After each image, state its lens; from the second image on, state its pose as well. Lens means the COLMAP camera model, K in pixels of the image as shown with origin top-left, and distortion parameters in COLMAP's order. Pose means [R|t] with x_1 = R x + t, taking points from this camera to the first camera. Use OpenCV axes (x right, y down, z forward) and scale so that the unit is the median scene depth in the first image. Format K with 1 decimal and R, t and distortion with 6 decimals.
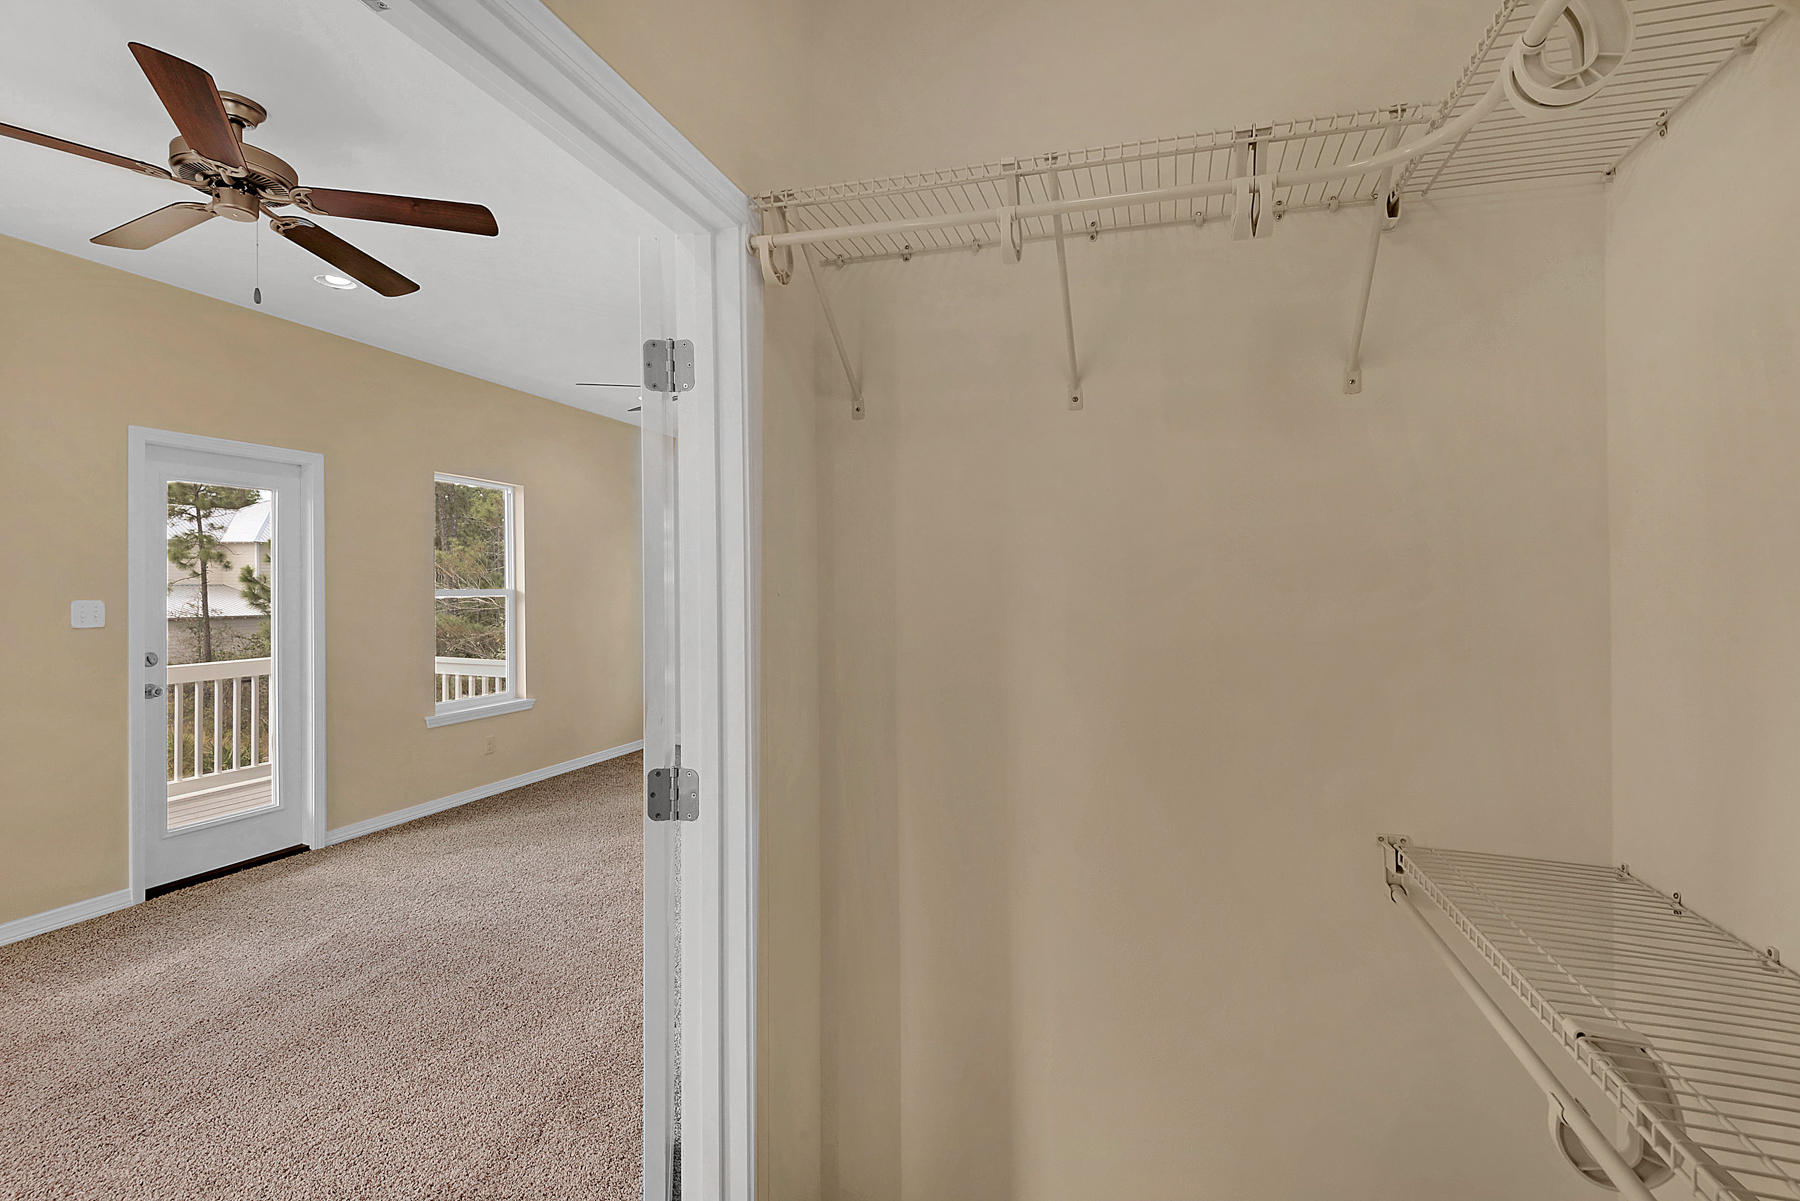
lens RADIAL K [[836.9, 0, 900.9], [0, 836.9, 576.1], [0, 0, 1]] dist [-0.002460, -0.000506]
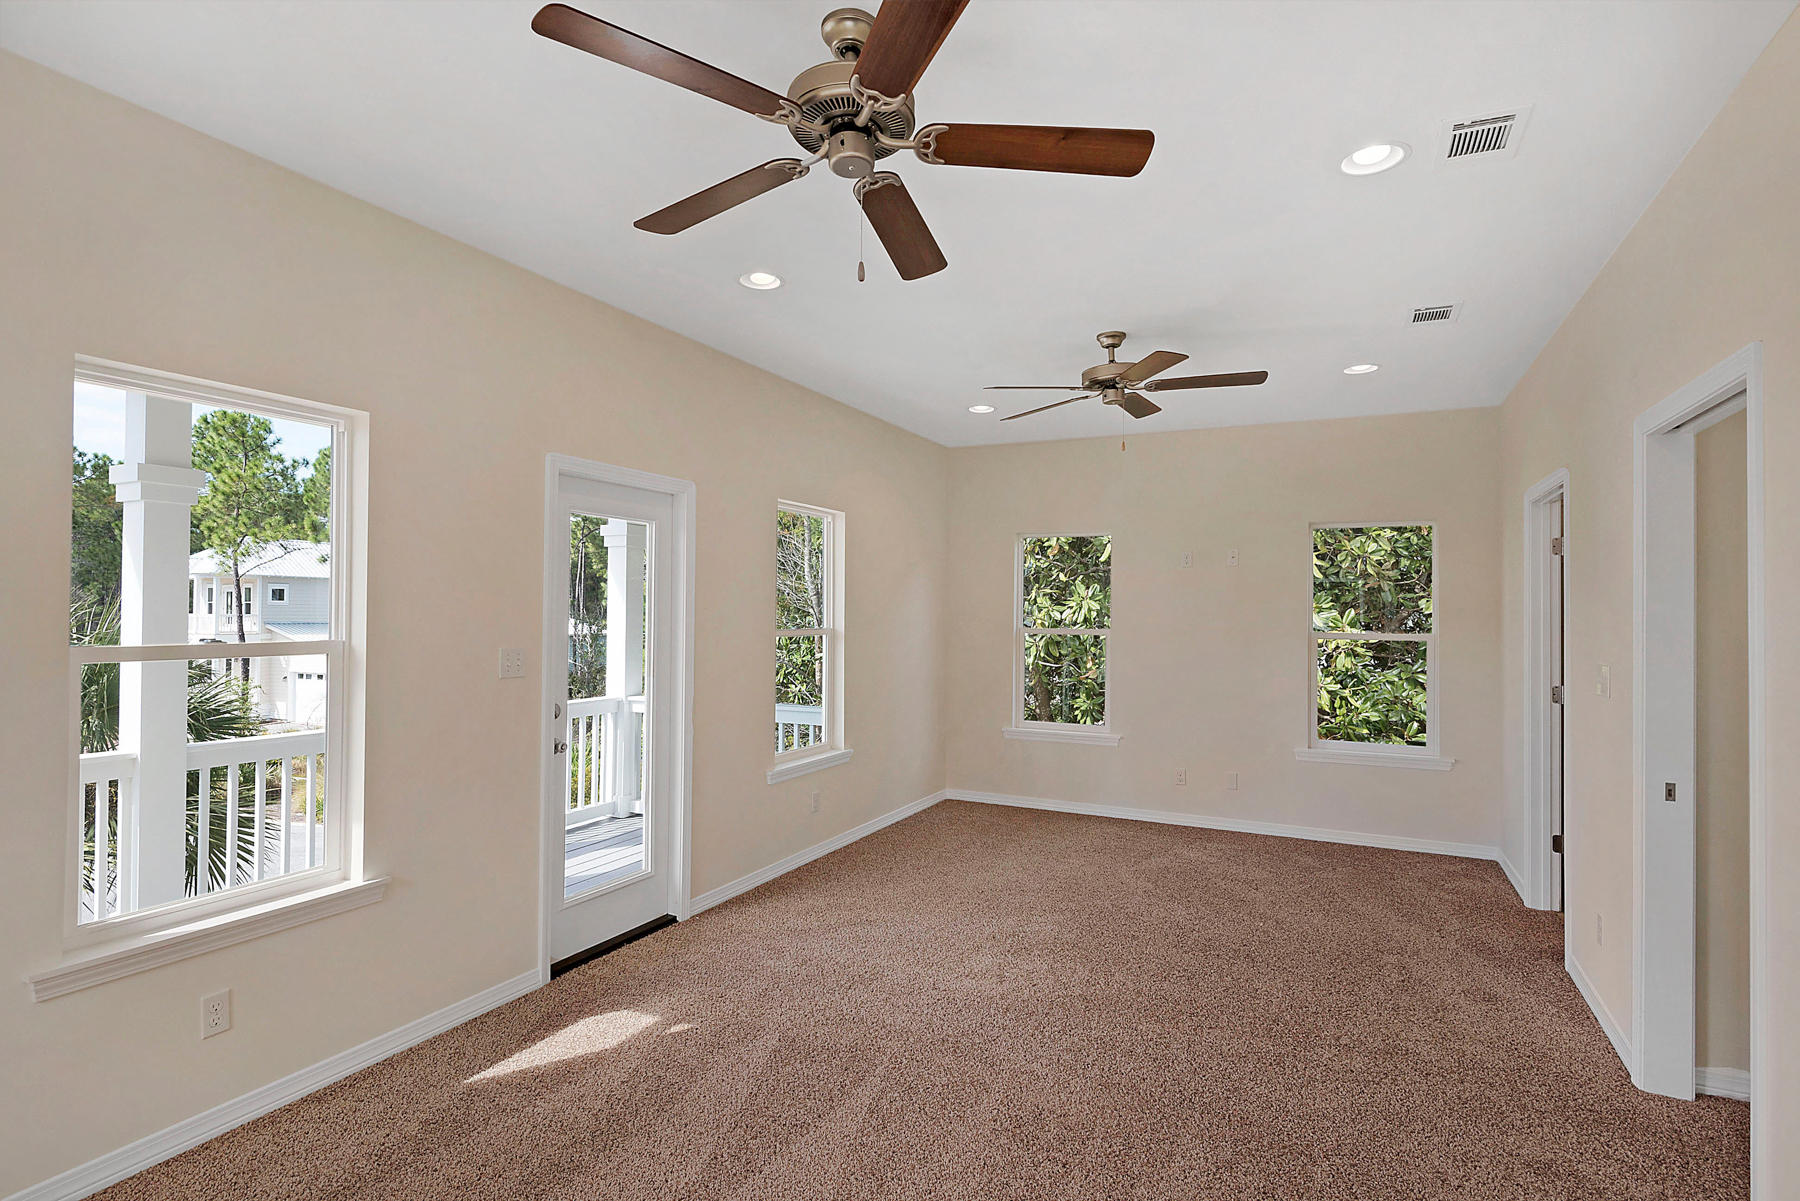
lens RADIAL K [[892.1, 0, 900.0], [0, 892.1, 600.5], [0, 0, 1]] dist [0.021293, -0.000442]
pose [[0.986836, -0.009055, -0.161471, -0.308882], [0.008110, 0.999946, -0.006509, -0.008668], [0.161521, 0.005114, 0.986856, 0.085626]]
